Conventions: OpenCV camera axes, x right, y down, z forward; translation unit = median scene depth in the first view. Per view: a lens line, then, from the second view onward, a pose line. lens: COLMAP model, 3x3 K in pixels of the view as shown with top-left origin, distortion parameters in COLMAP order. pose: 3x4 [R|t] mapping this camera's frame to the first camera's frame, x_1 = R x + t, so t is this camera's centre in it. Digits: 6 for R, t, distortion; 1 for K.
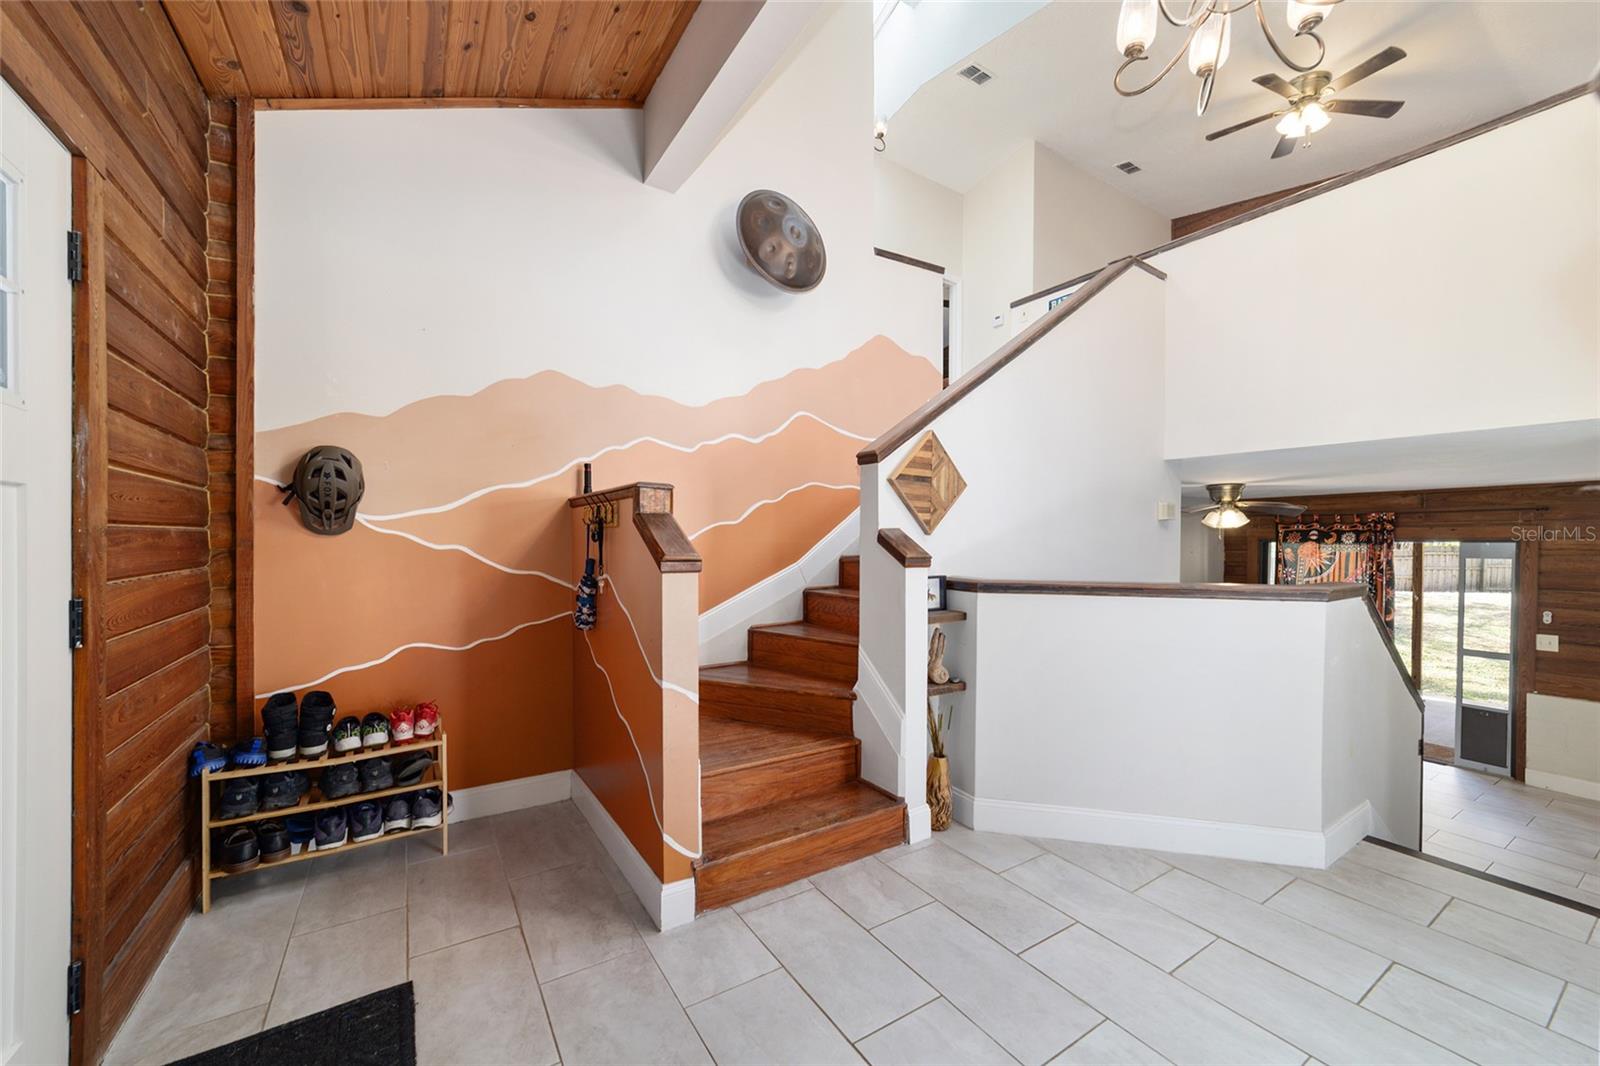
lens RADIAL K [[616.0, 0, 814.8], [0, 616.0, 545.2], [0, 0, 1]] dist [-0.013280, 0.005919]
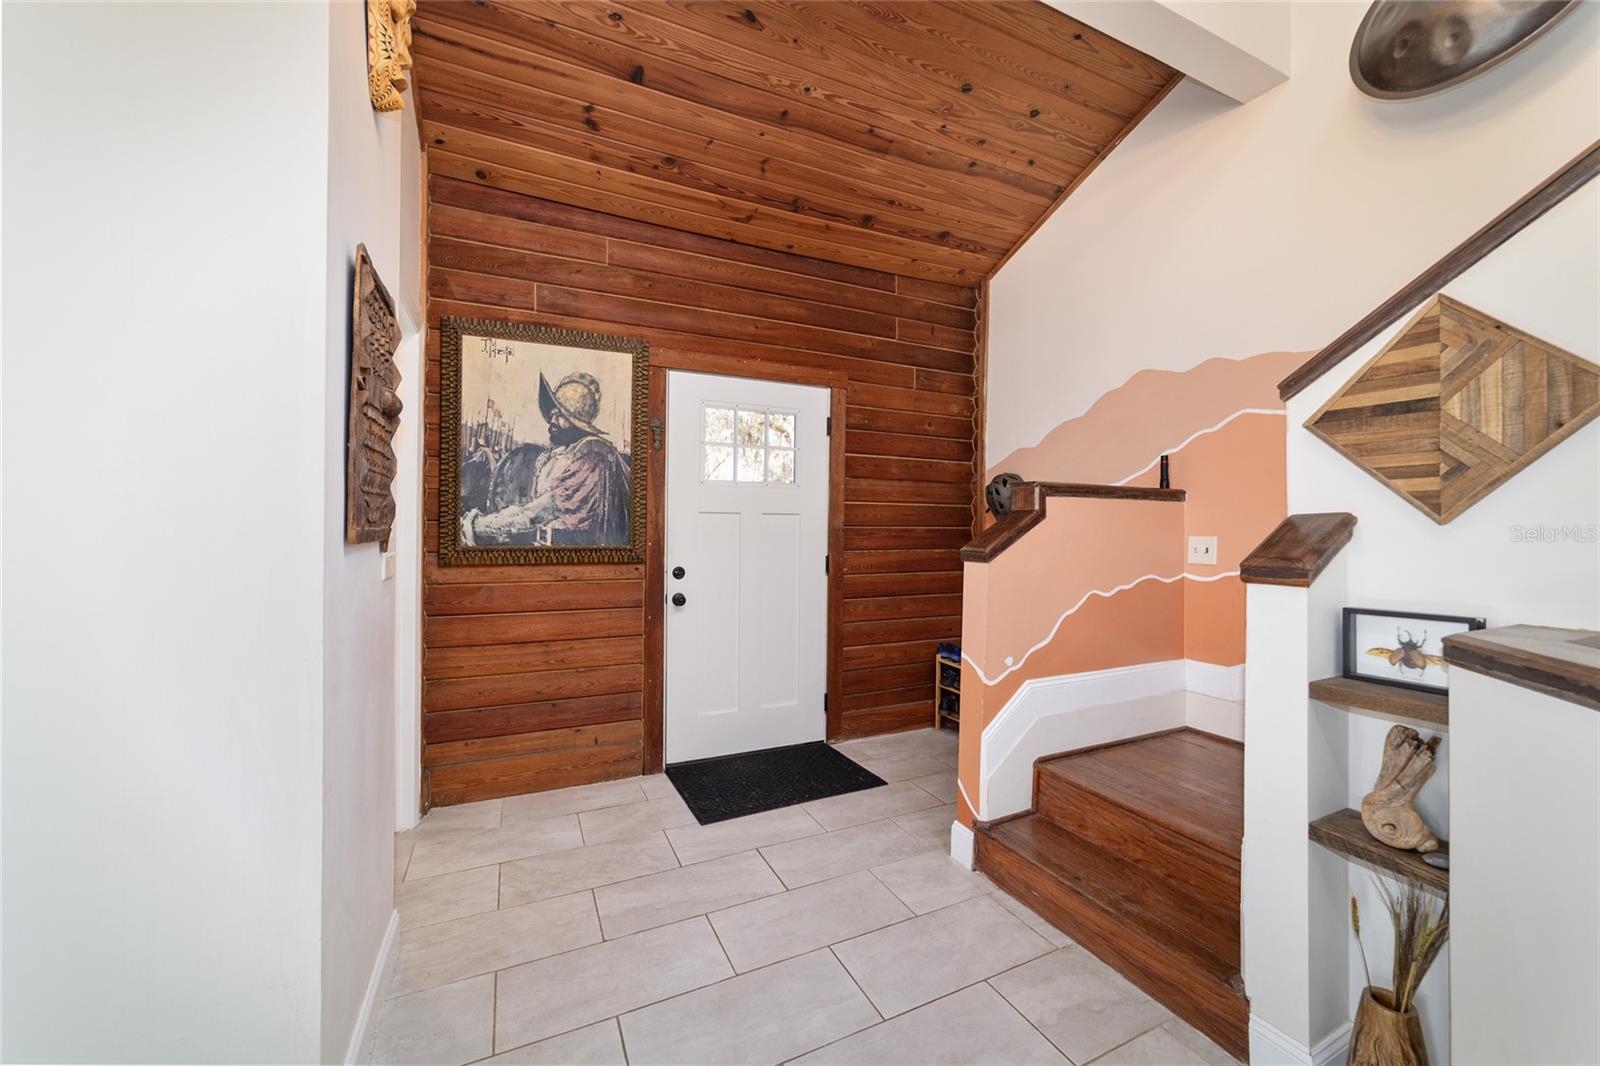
lens RADIAL K [[616.0, 0, 791.7], [0, 616.0, 531.0], [0, 0, 1]] dist [-0.013280, 0.005919]
pose [[-0.143455, -0.006781, -0.989634, 0.794306], [-0.017999, 0.999829, -0.004241, -0.002156], [0.989493, 0.017204, -0.143553, 0.673031]]
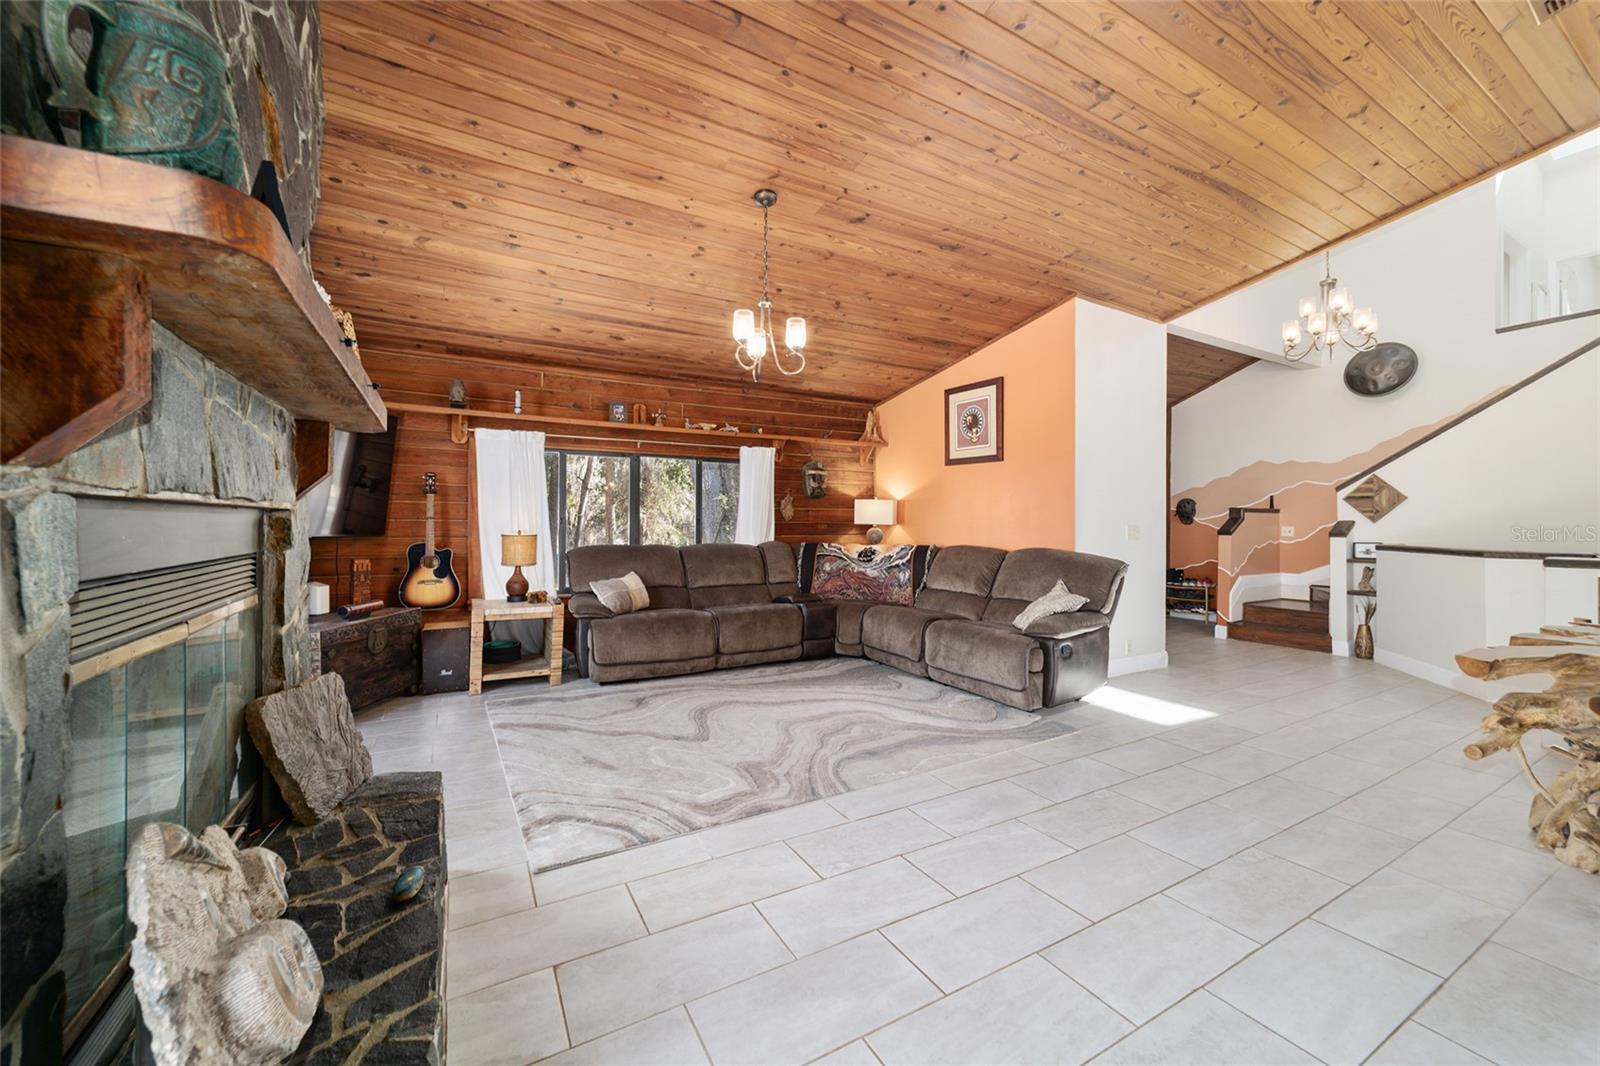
lens RADIAL K [[616.0, 0, 794.0], [0, 616.0, 523.0], [0, 0, 1]] dist [-0.013280, 0.005919]
pose [[-0.071834, -0.008909, -0.997377, 2.721975], [-0.011161, 0.999905, -0.008128, 0.023658], [0.997354, 0.010548, -0.071926, -0.922766]]
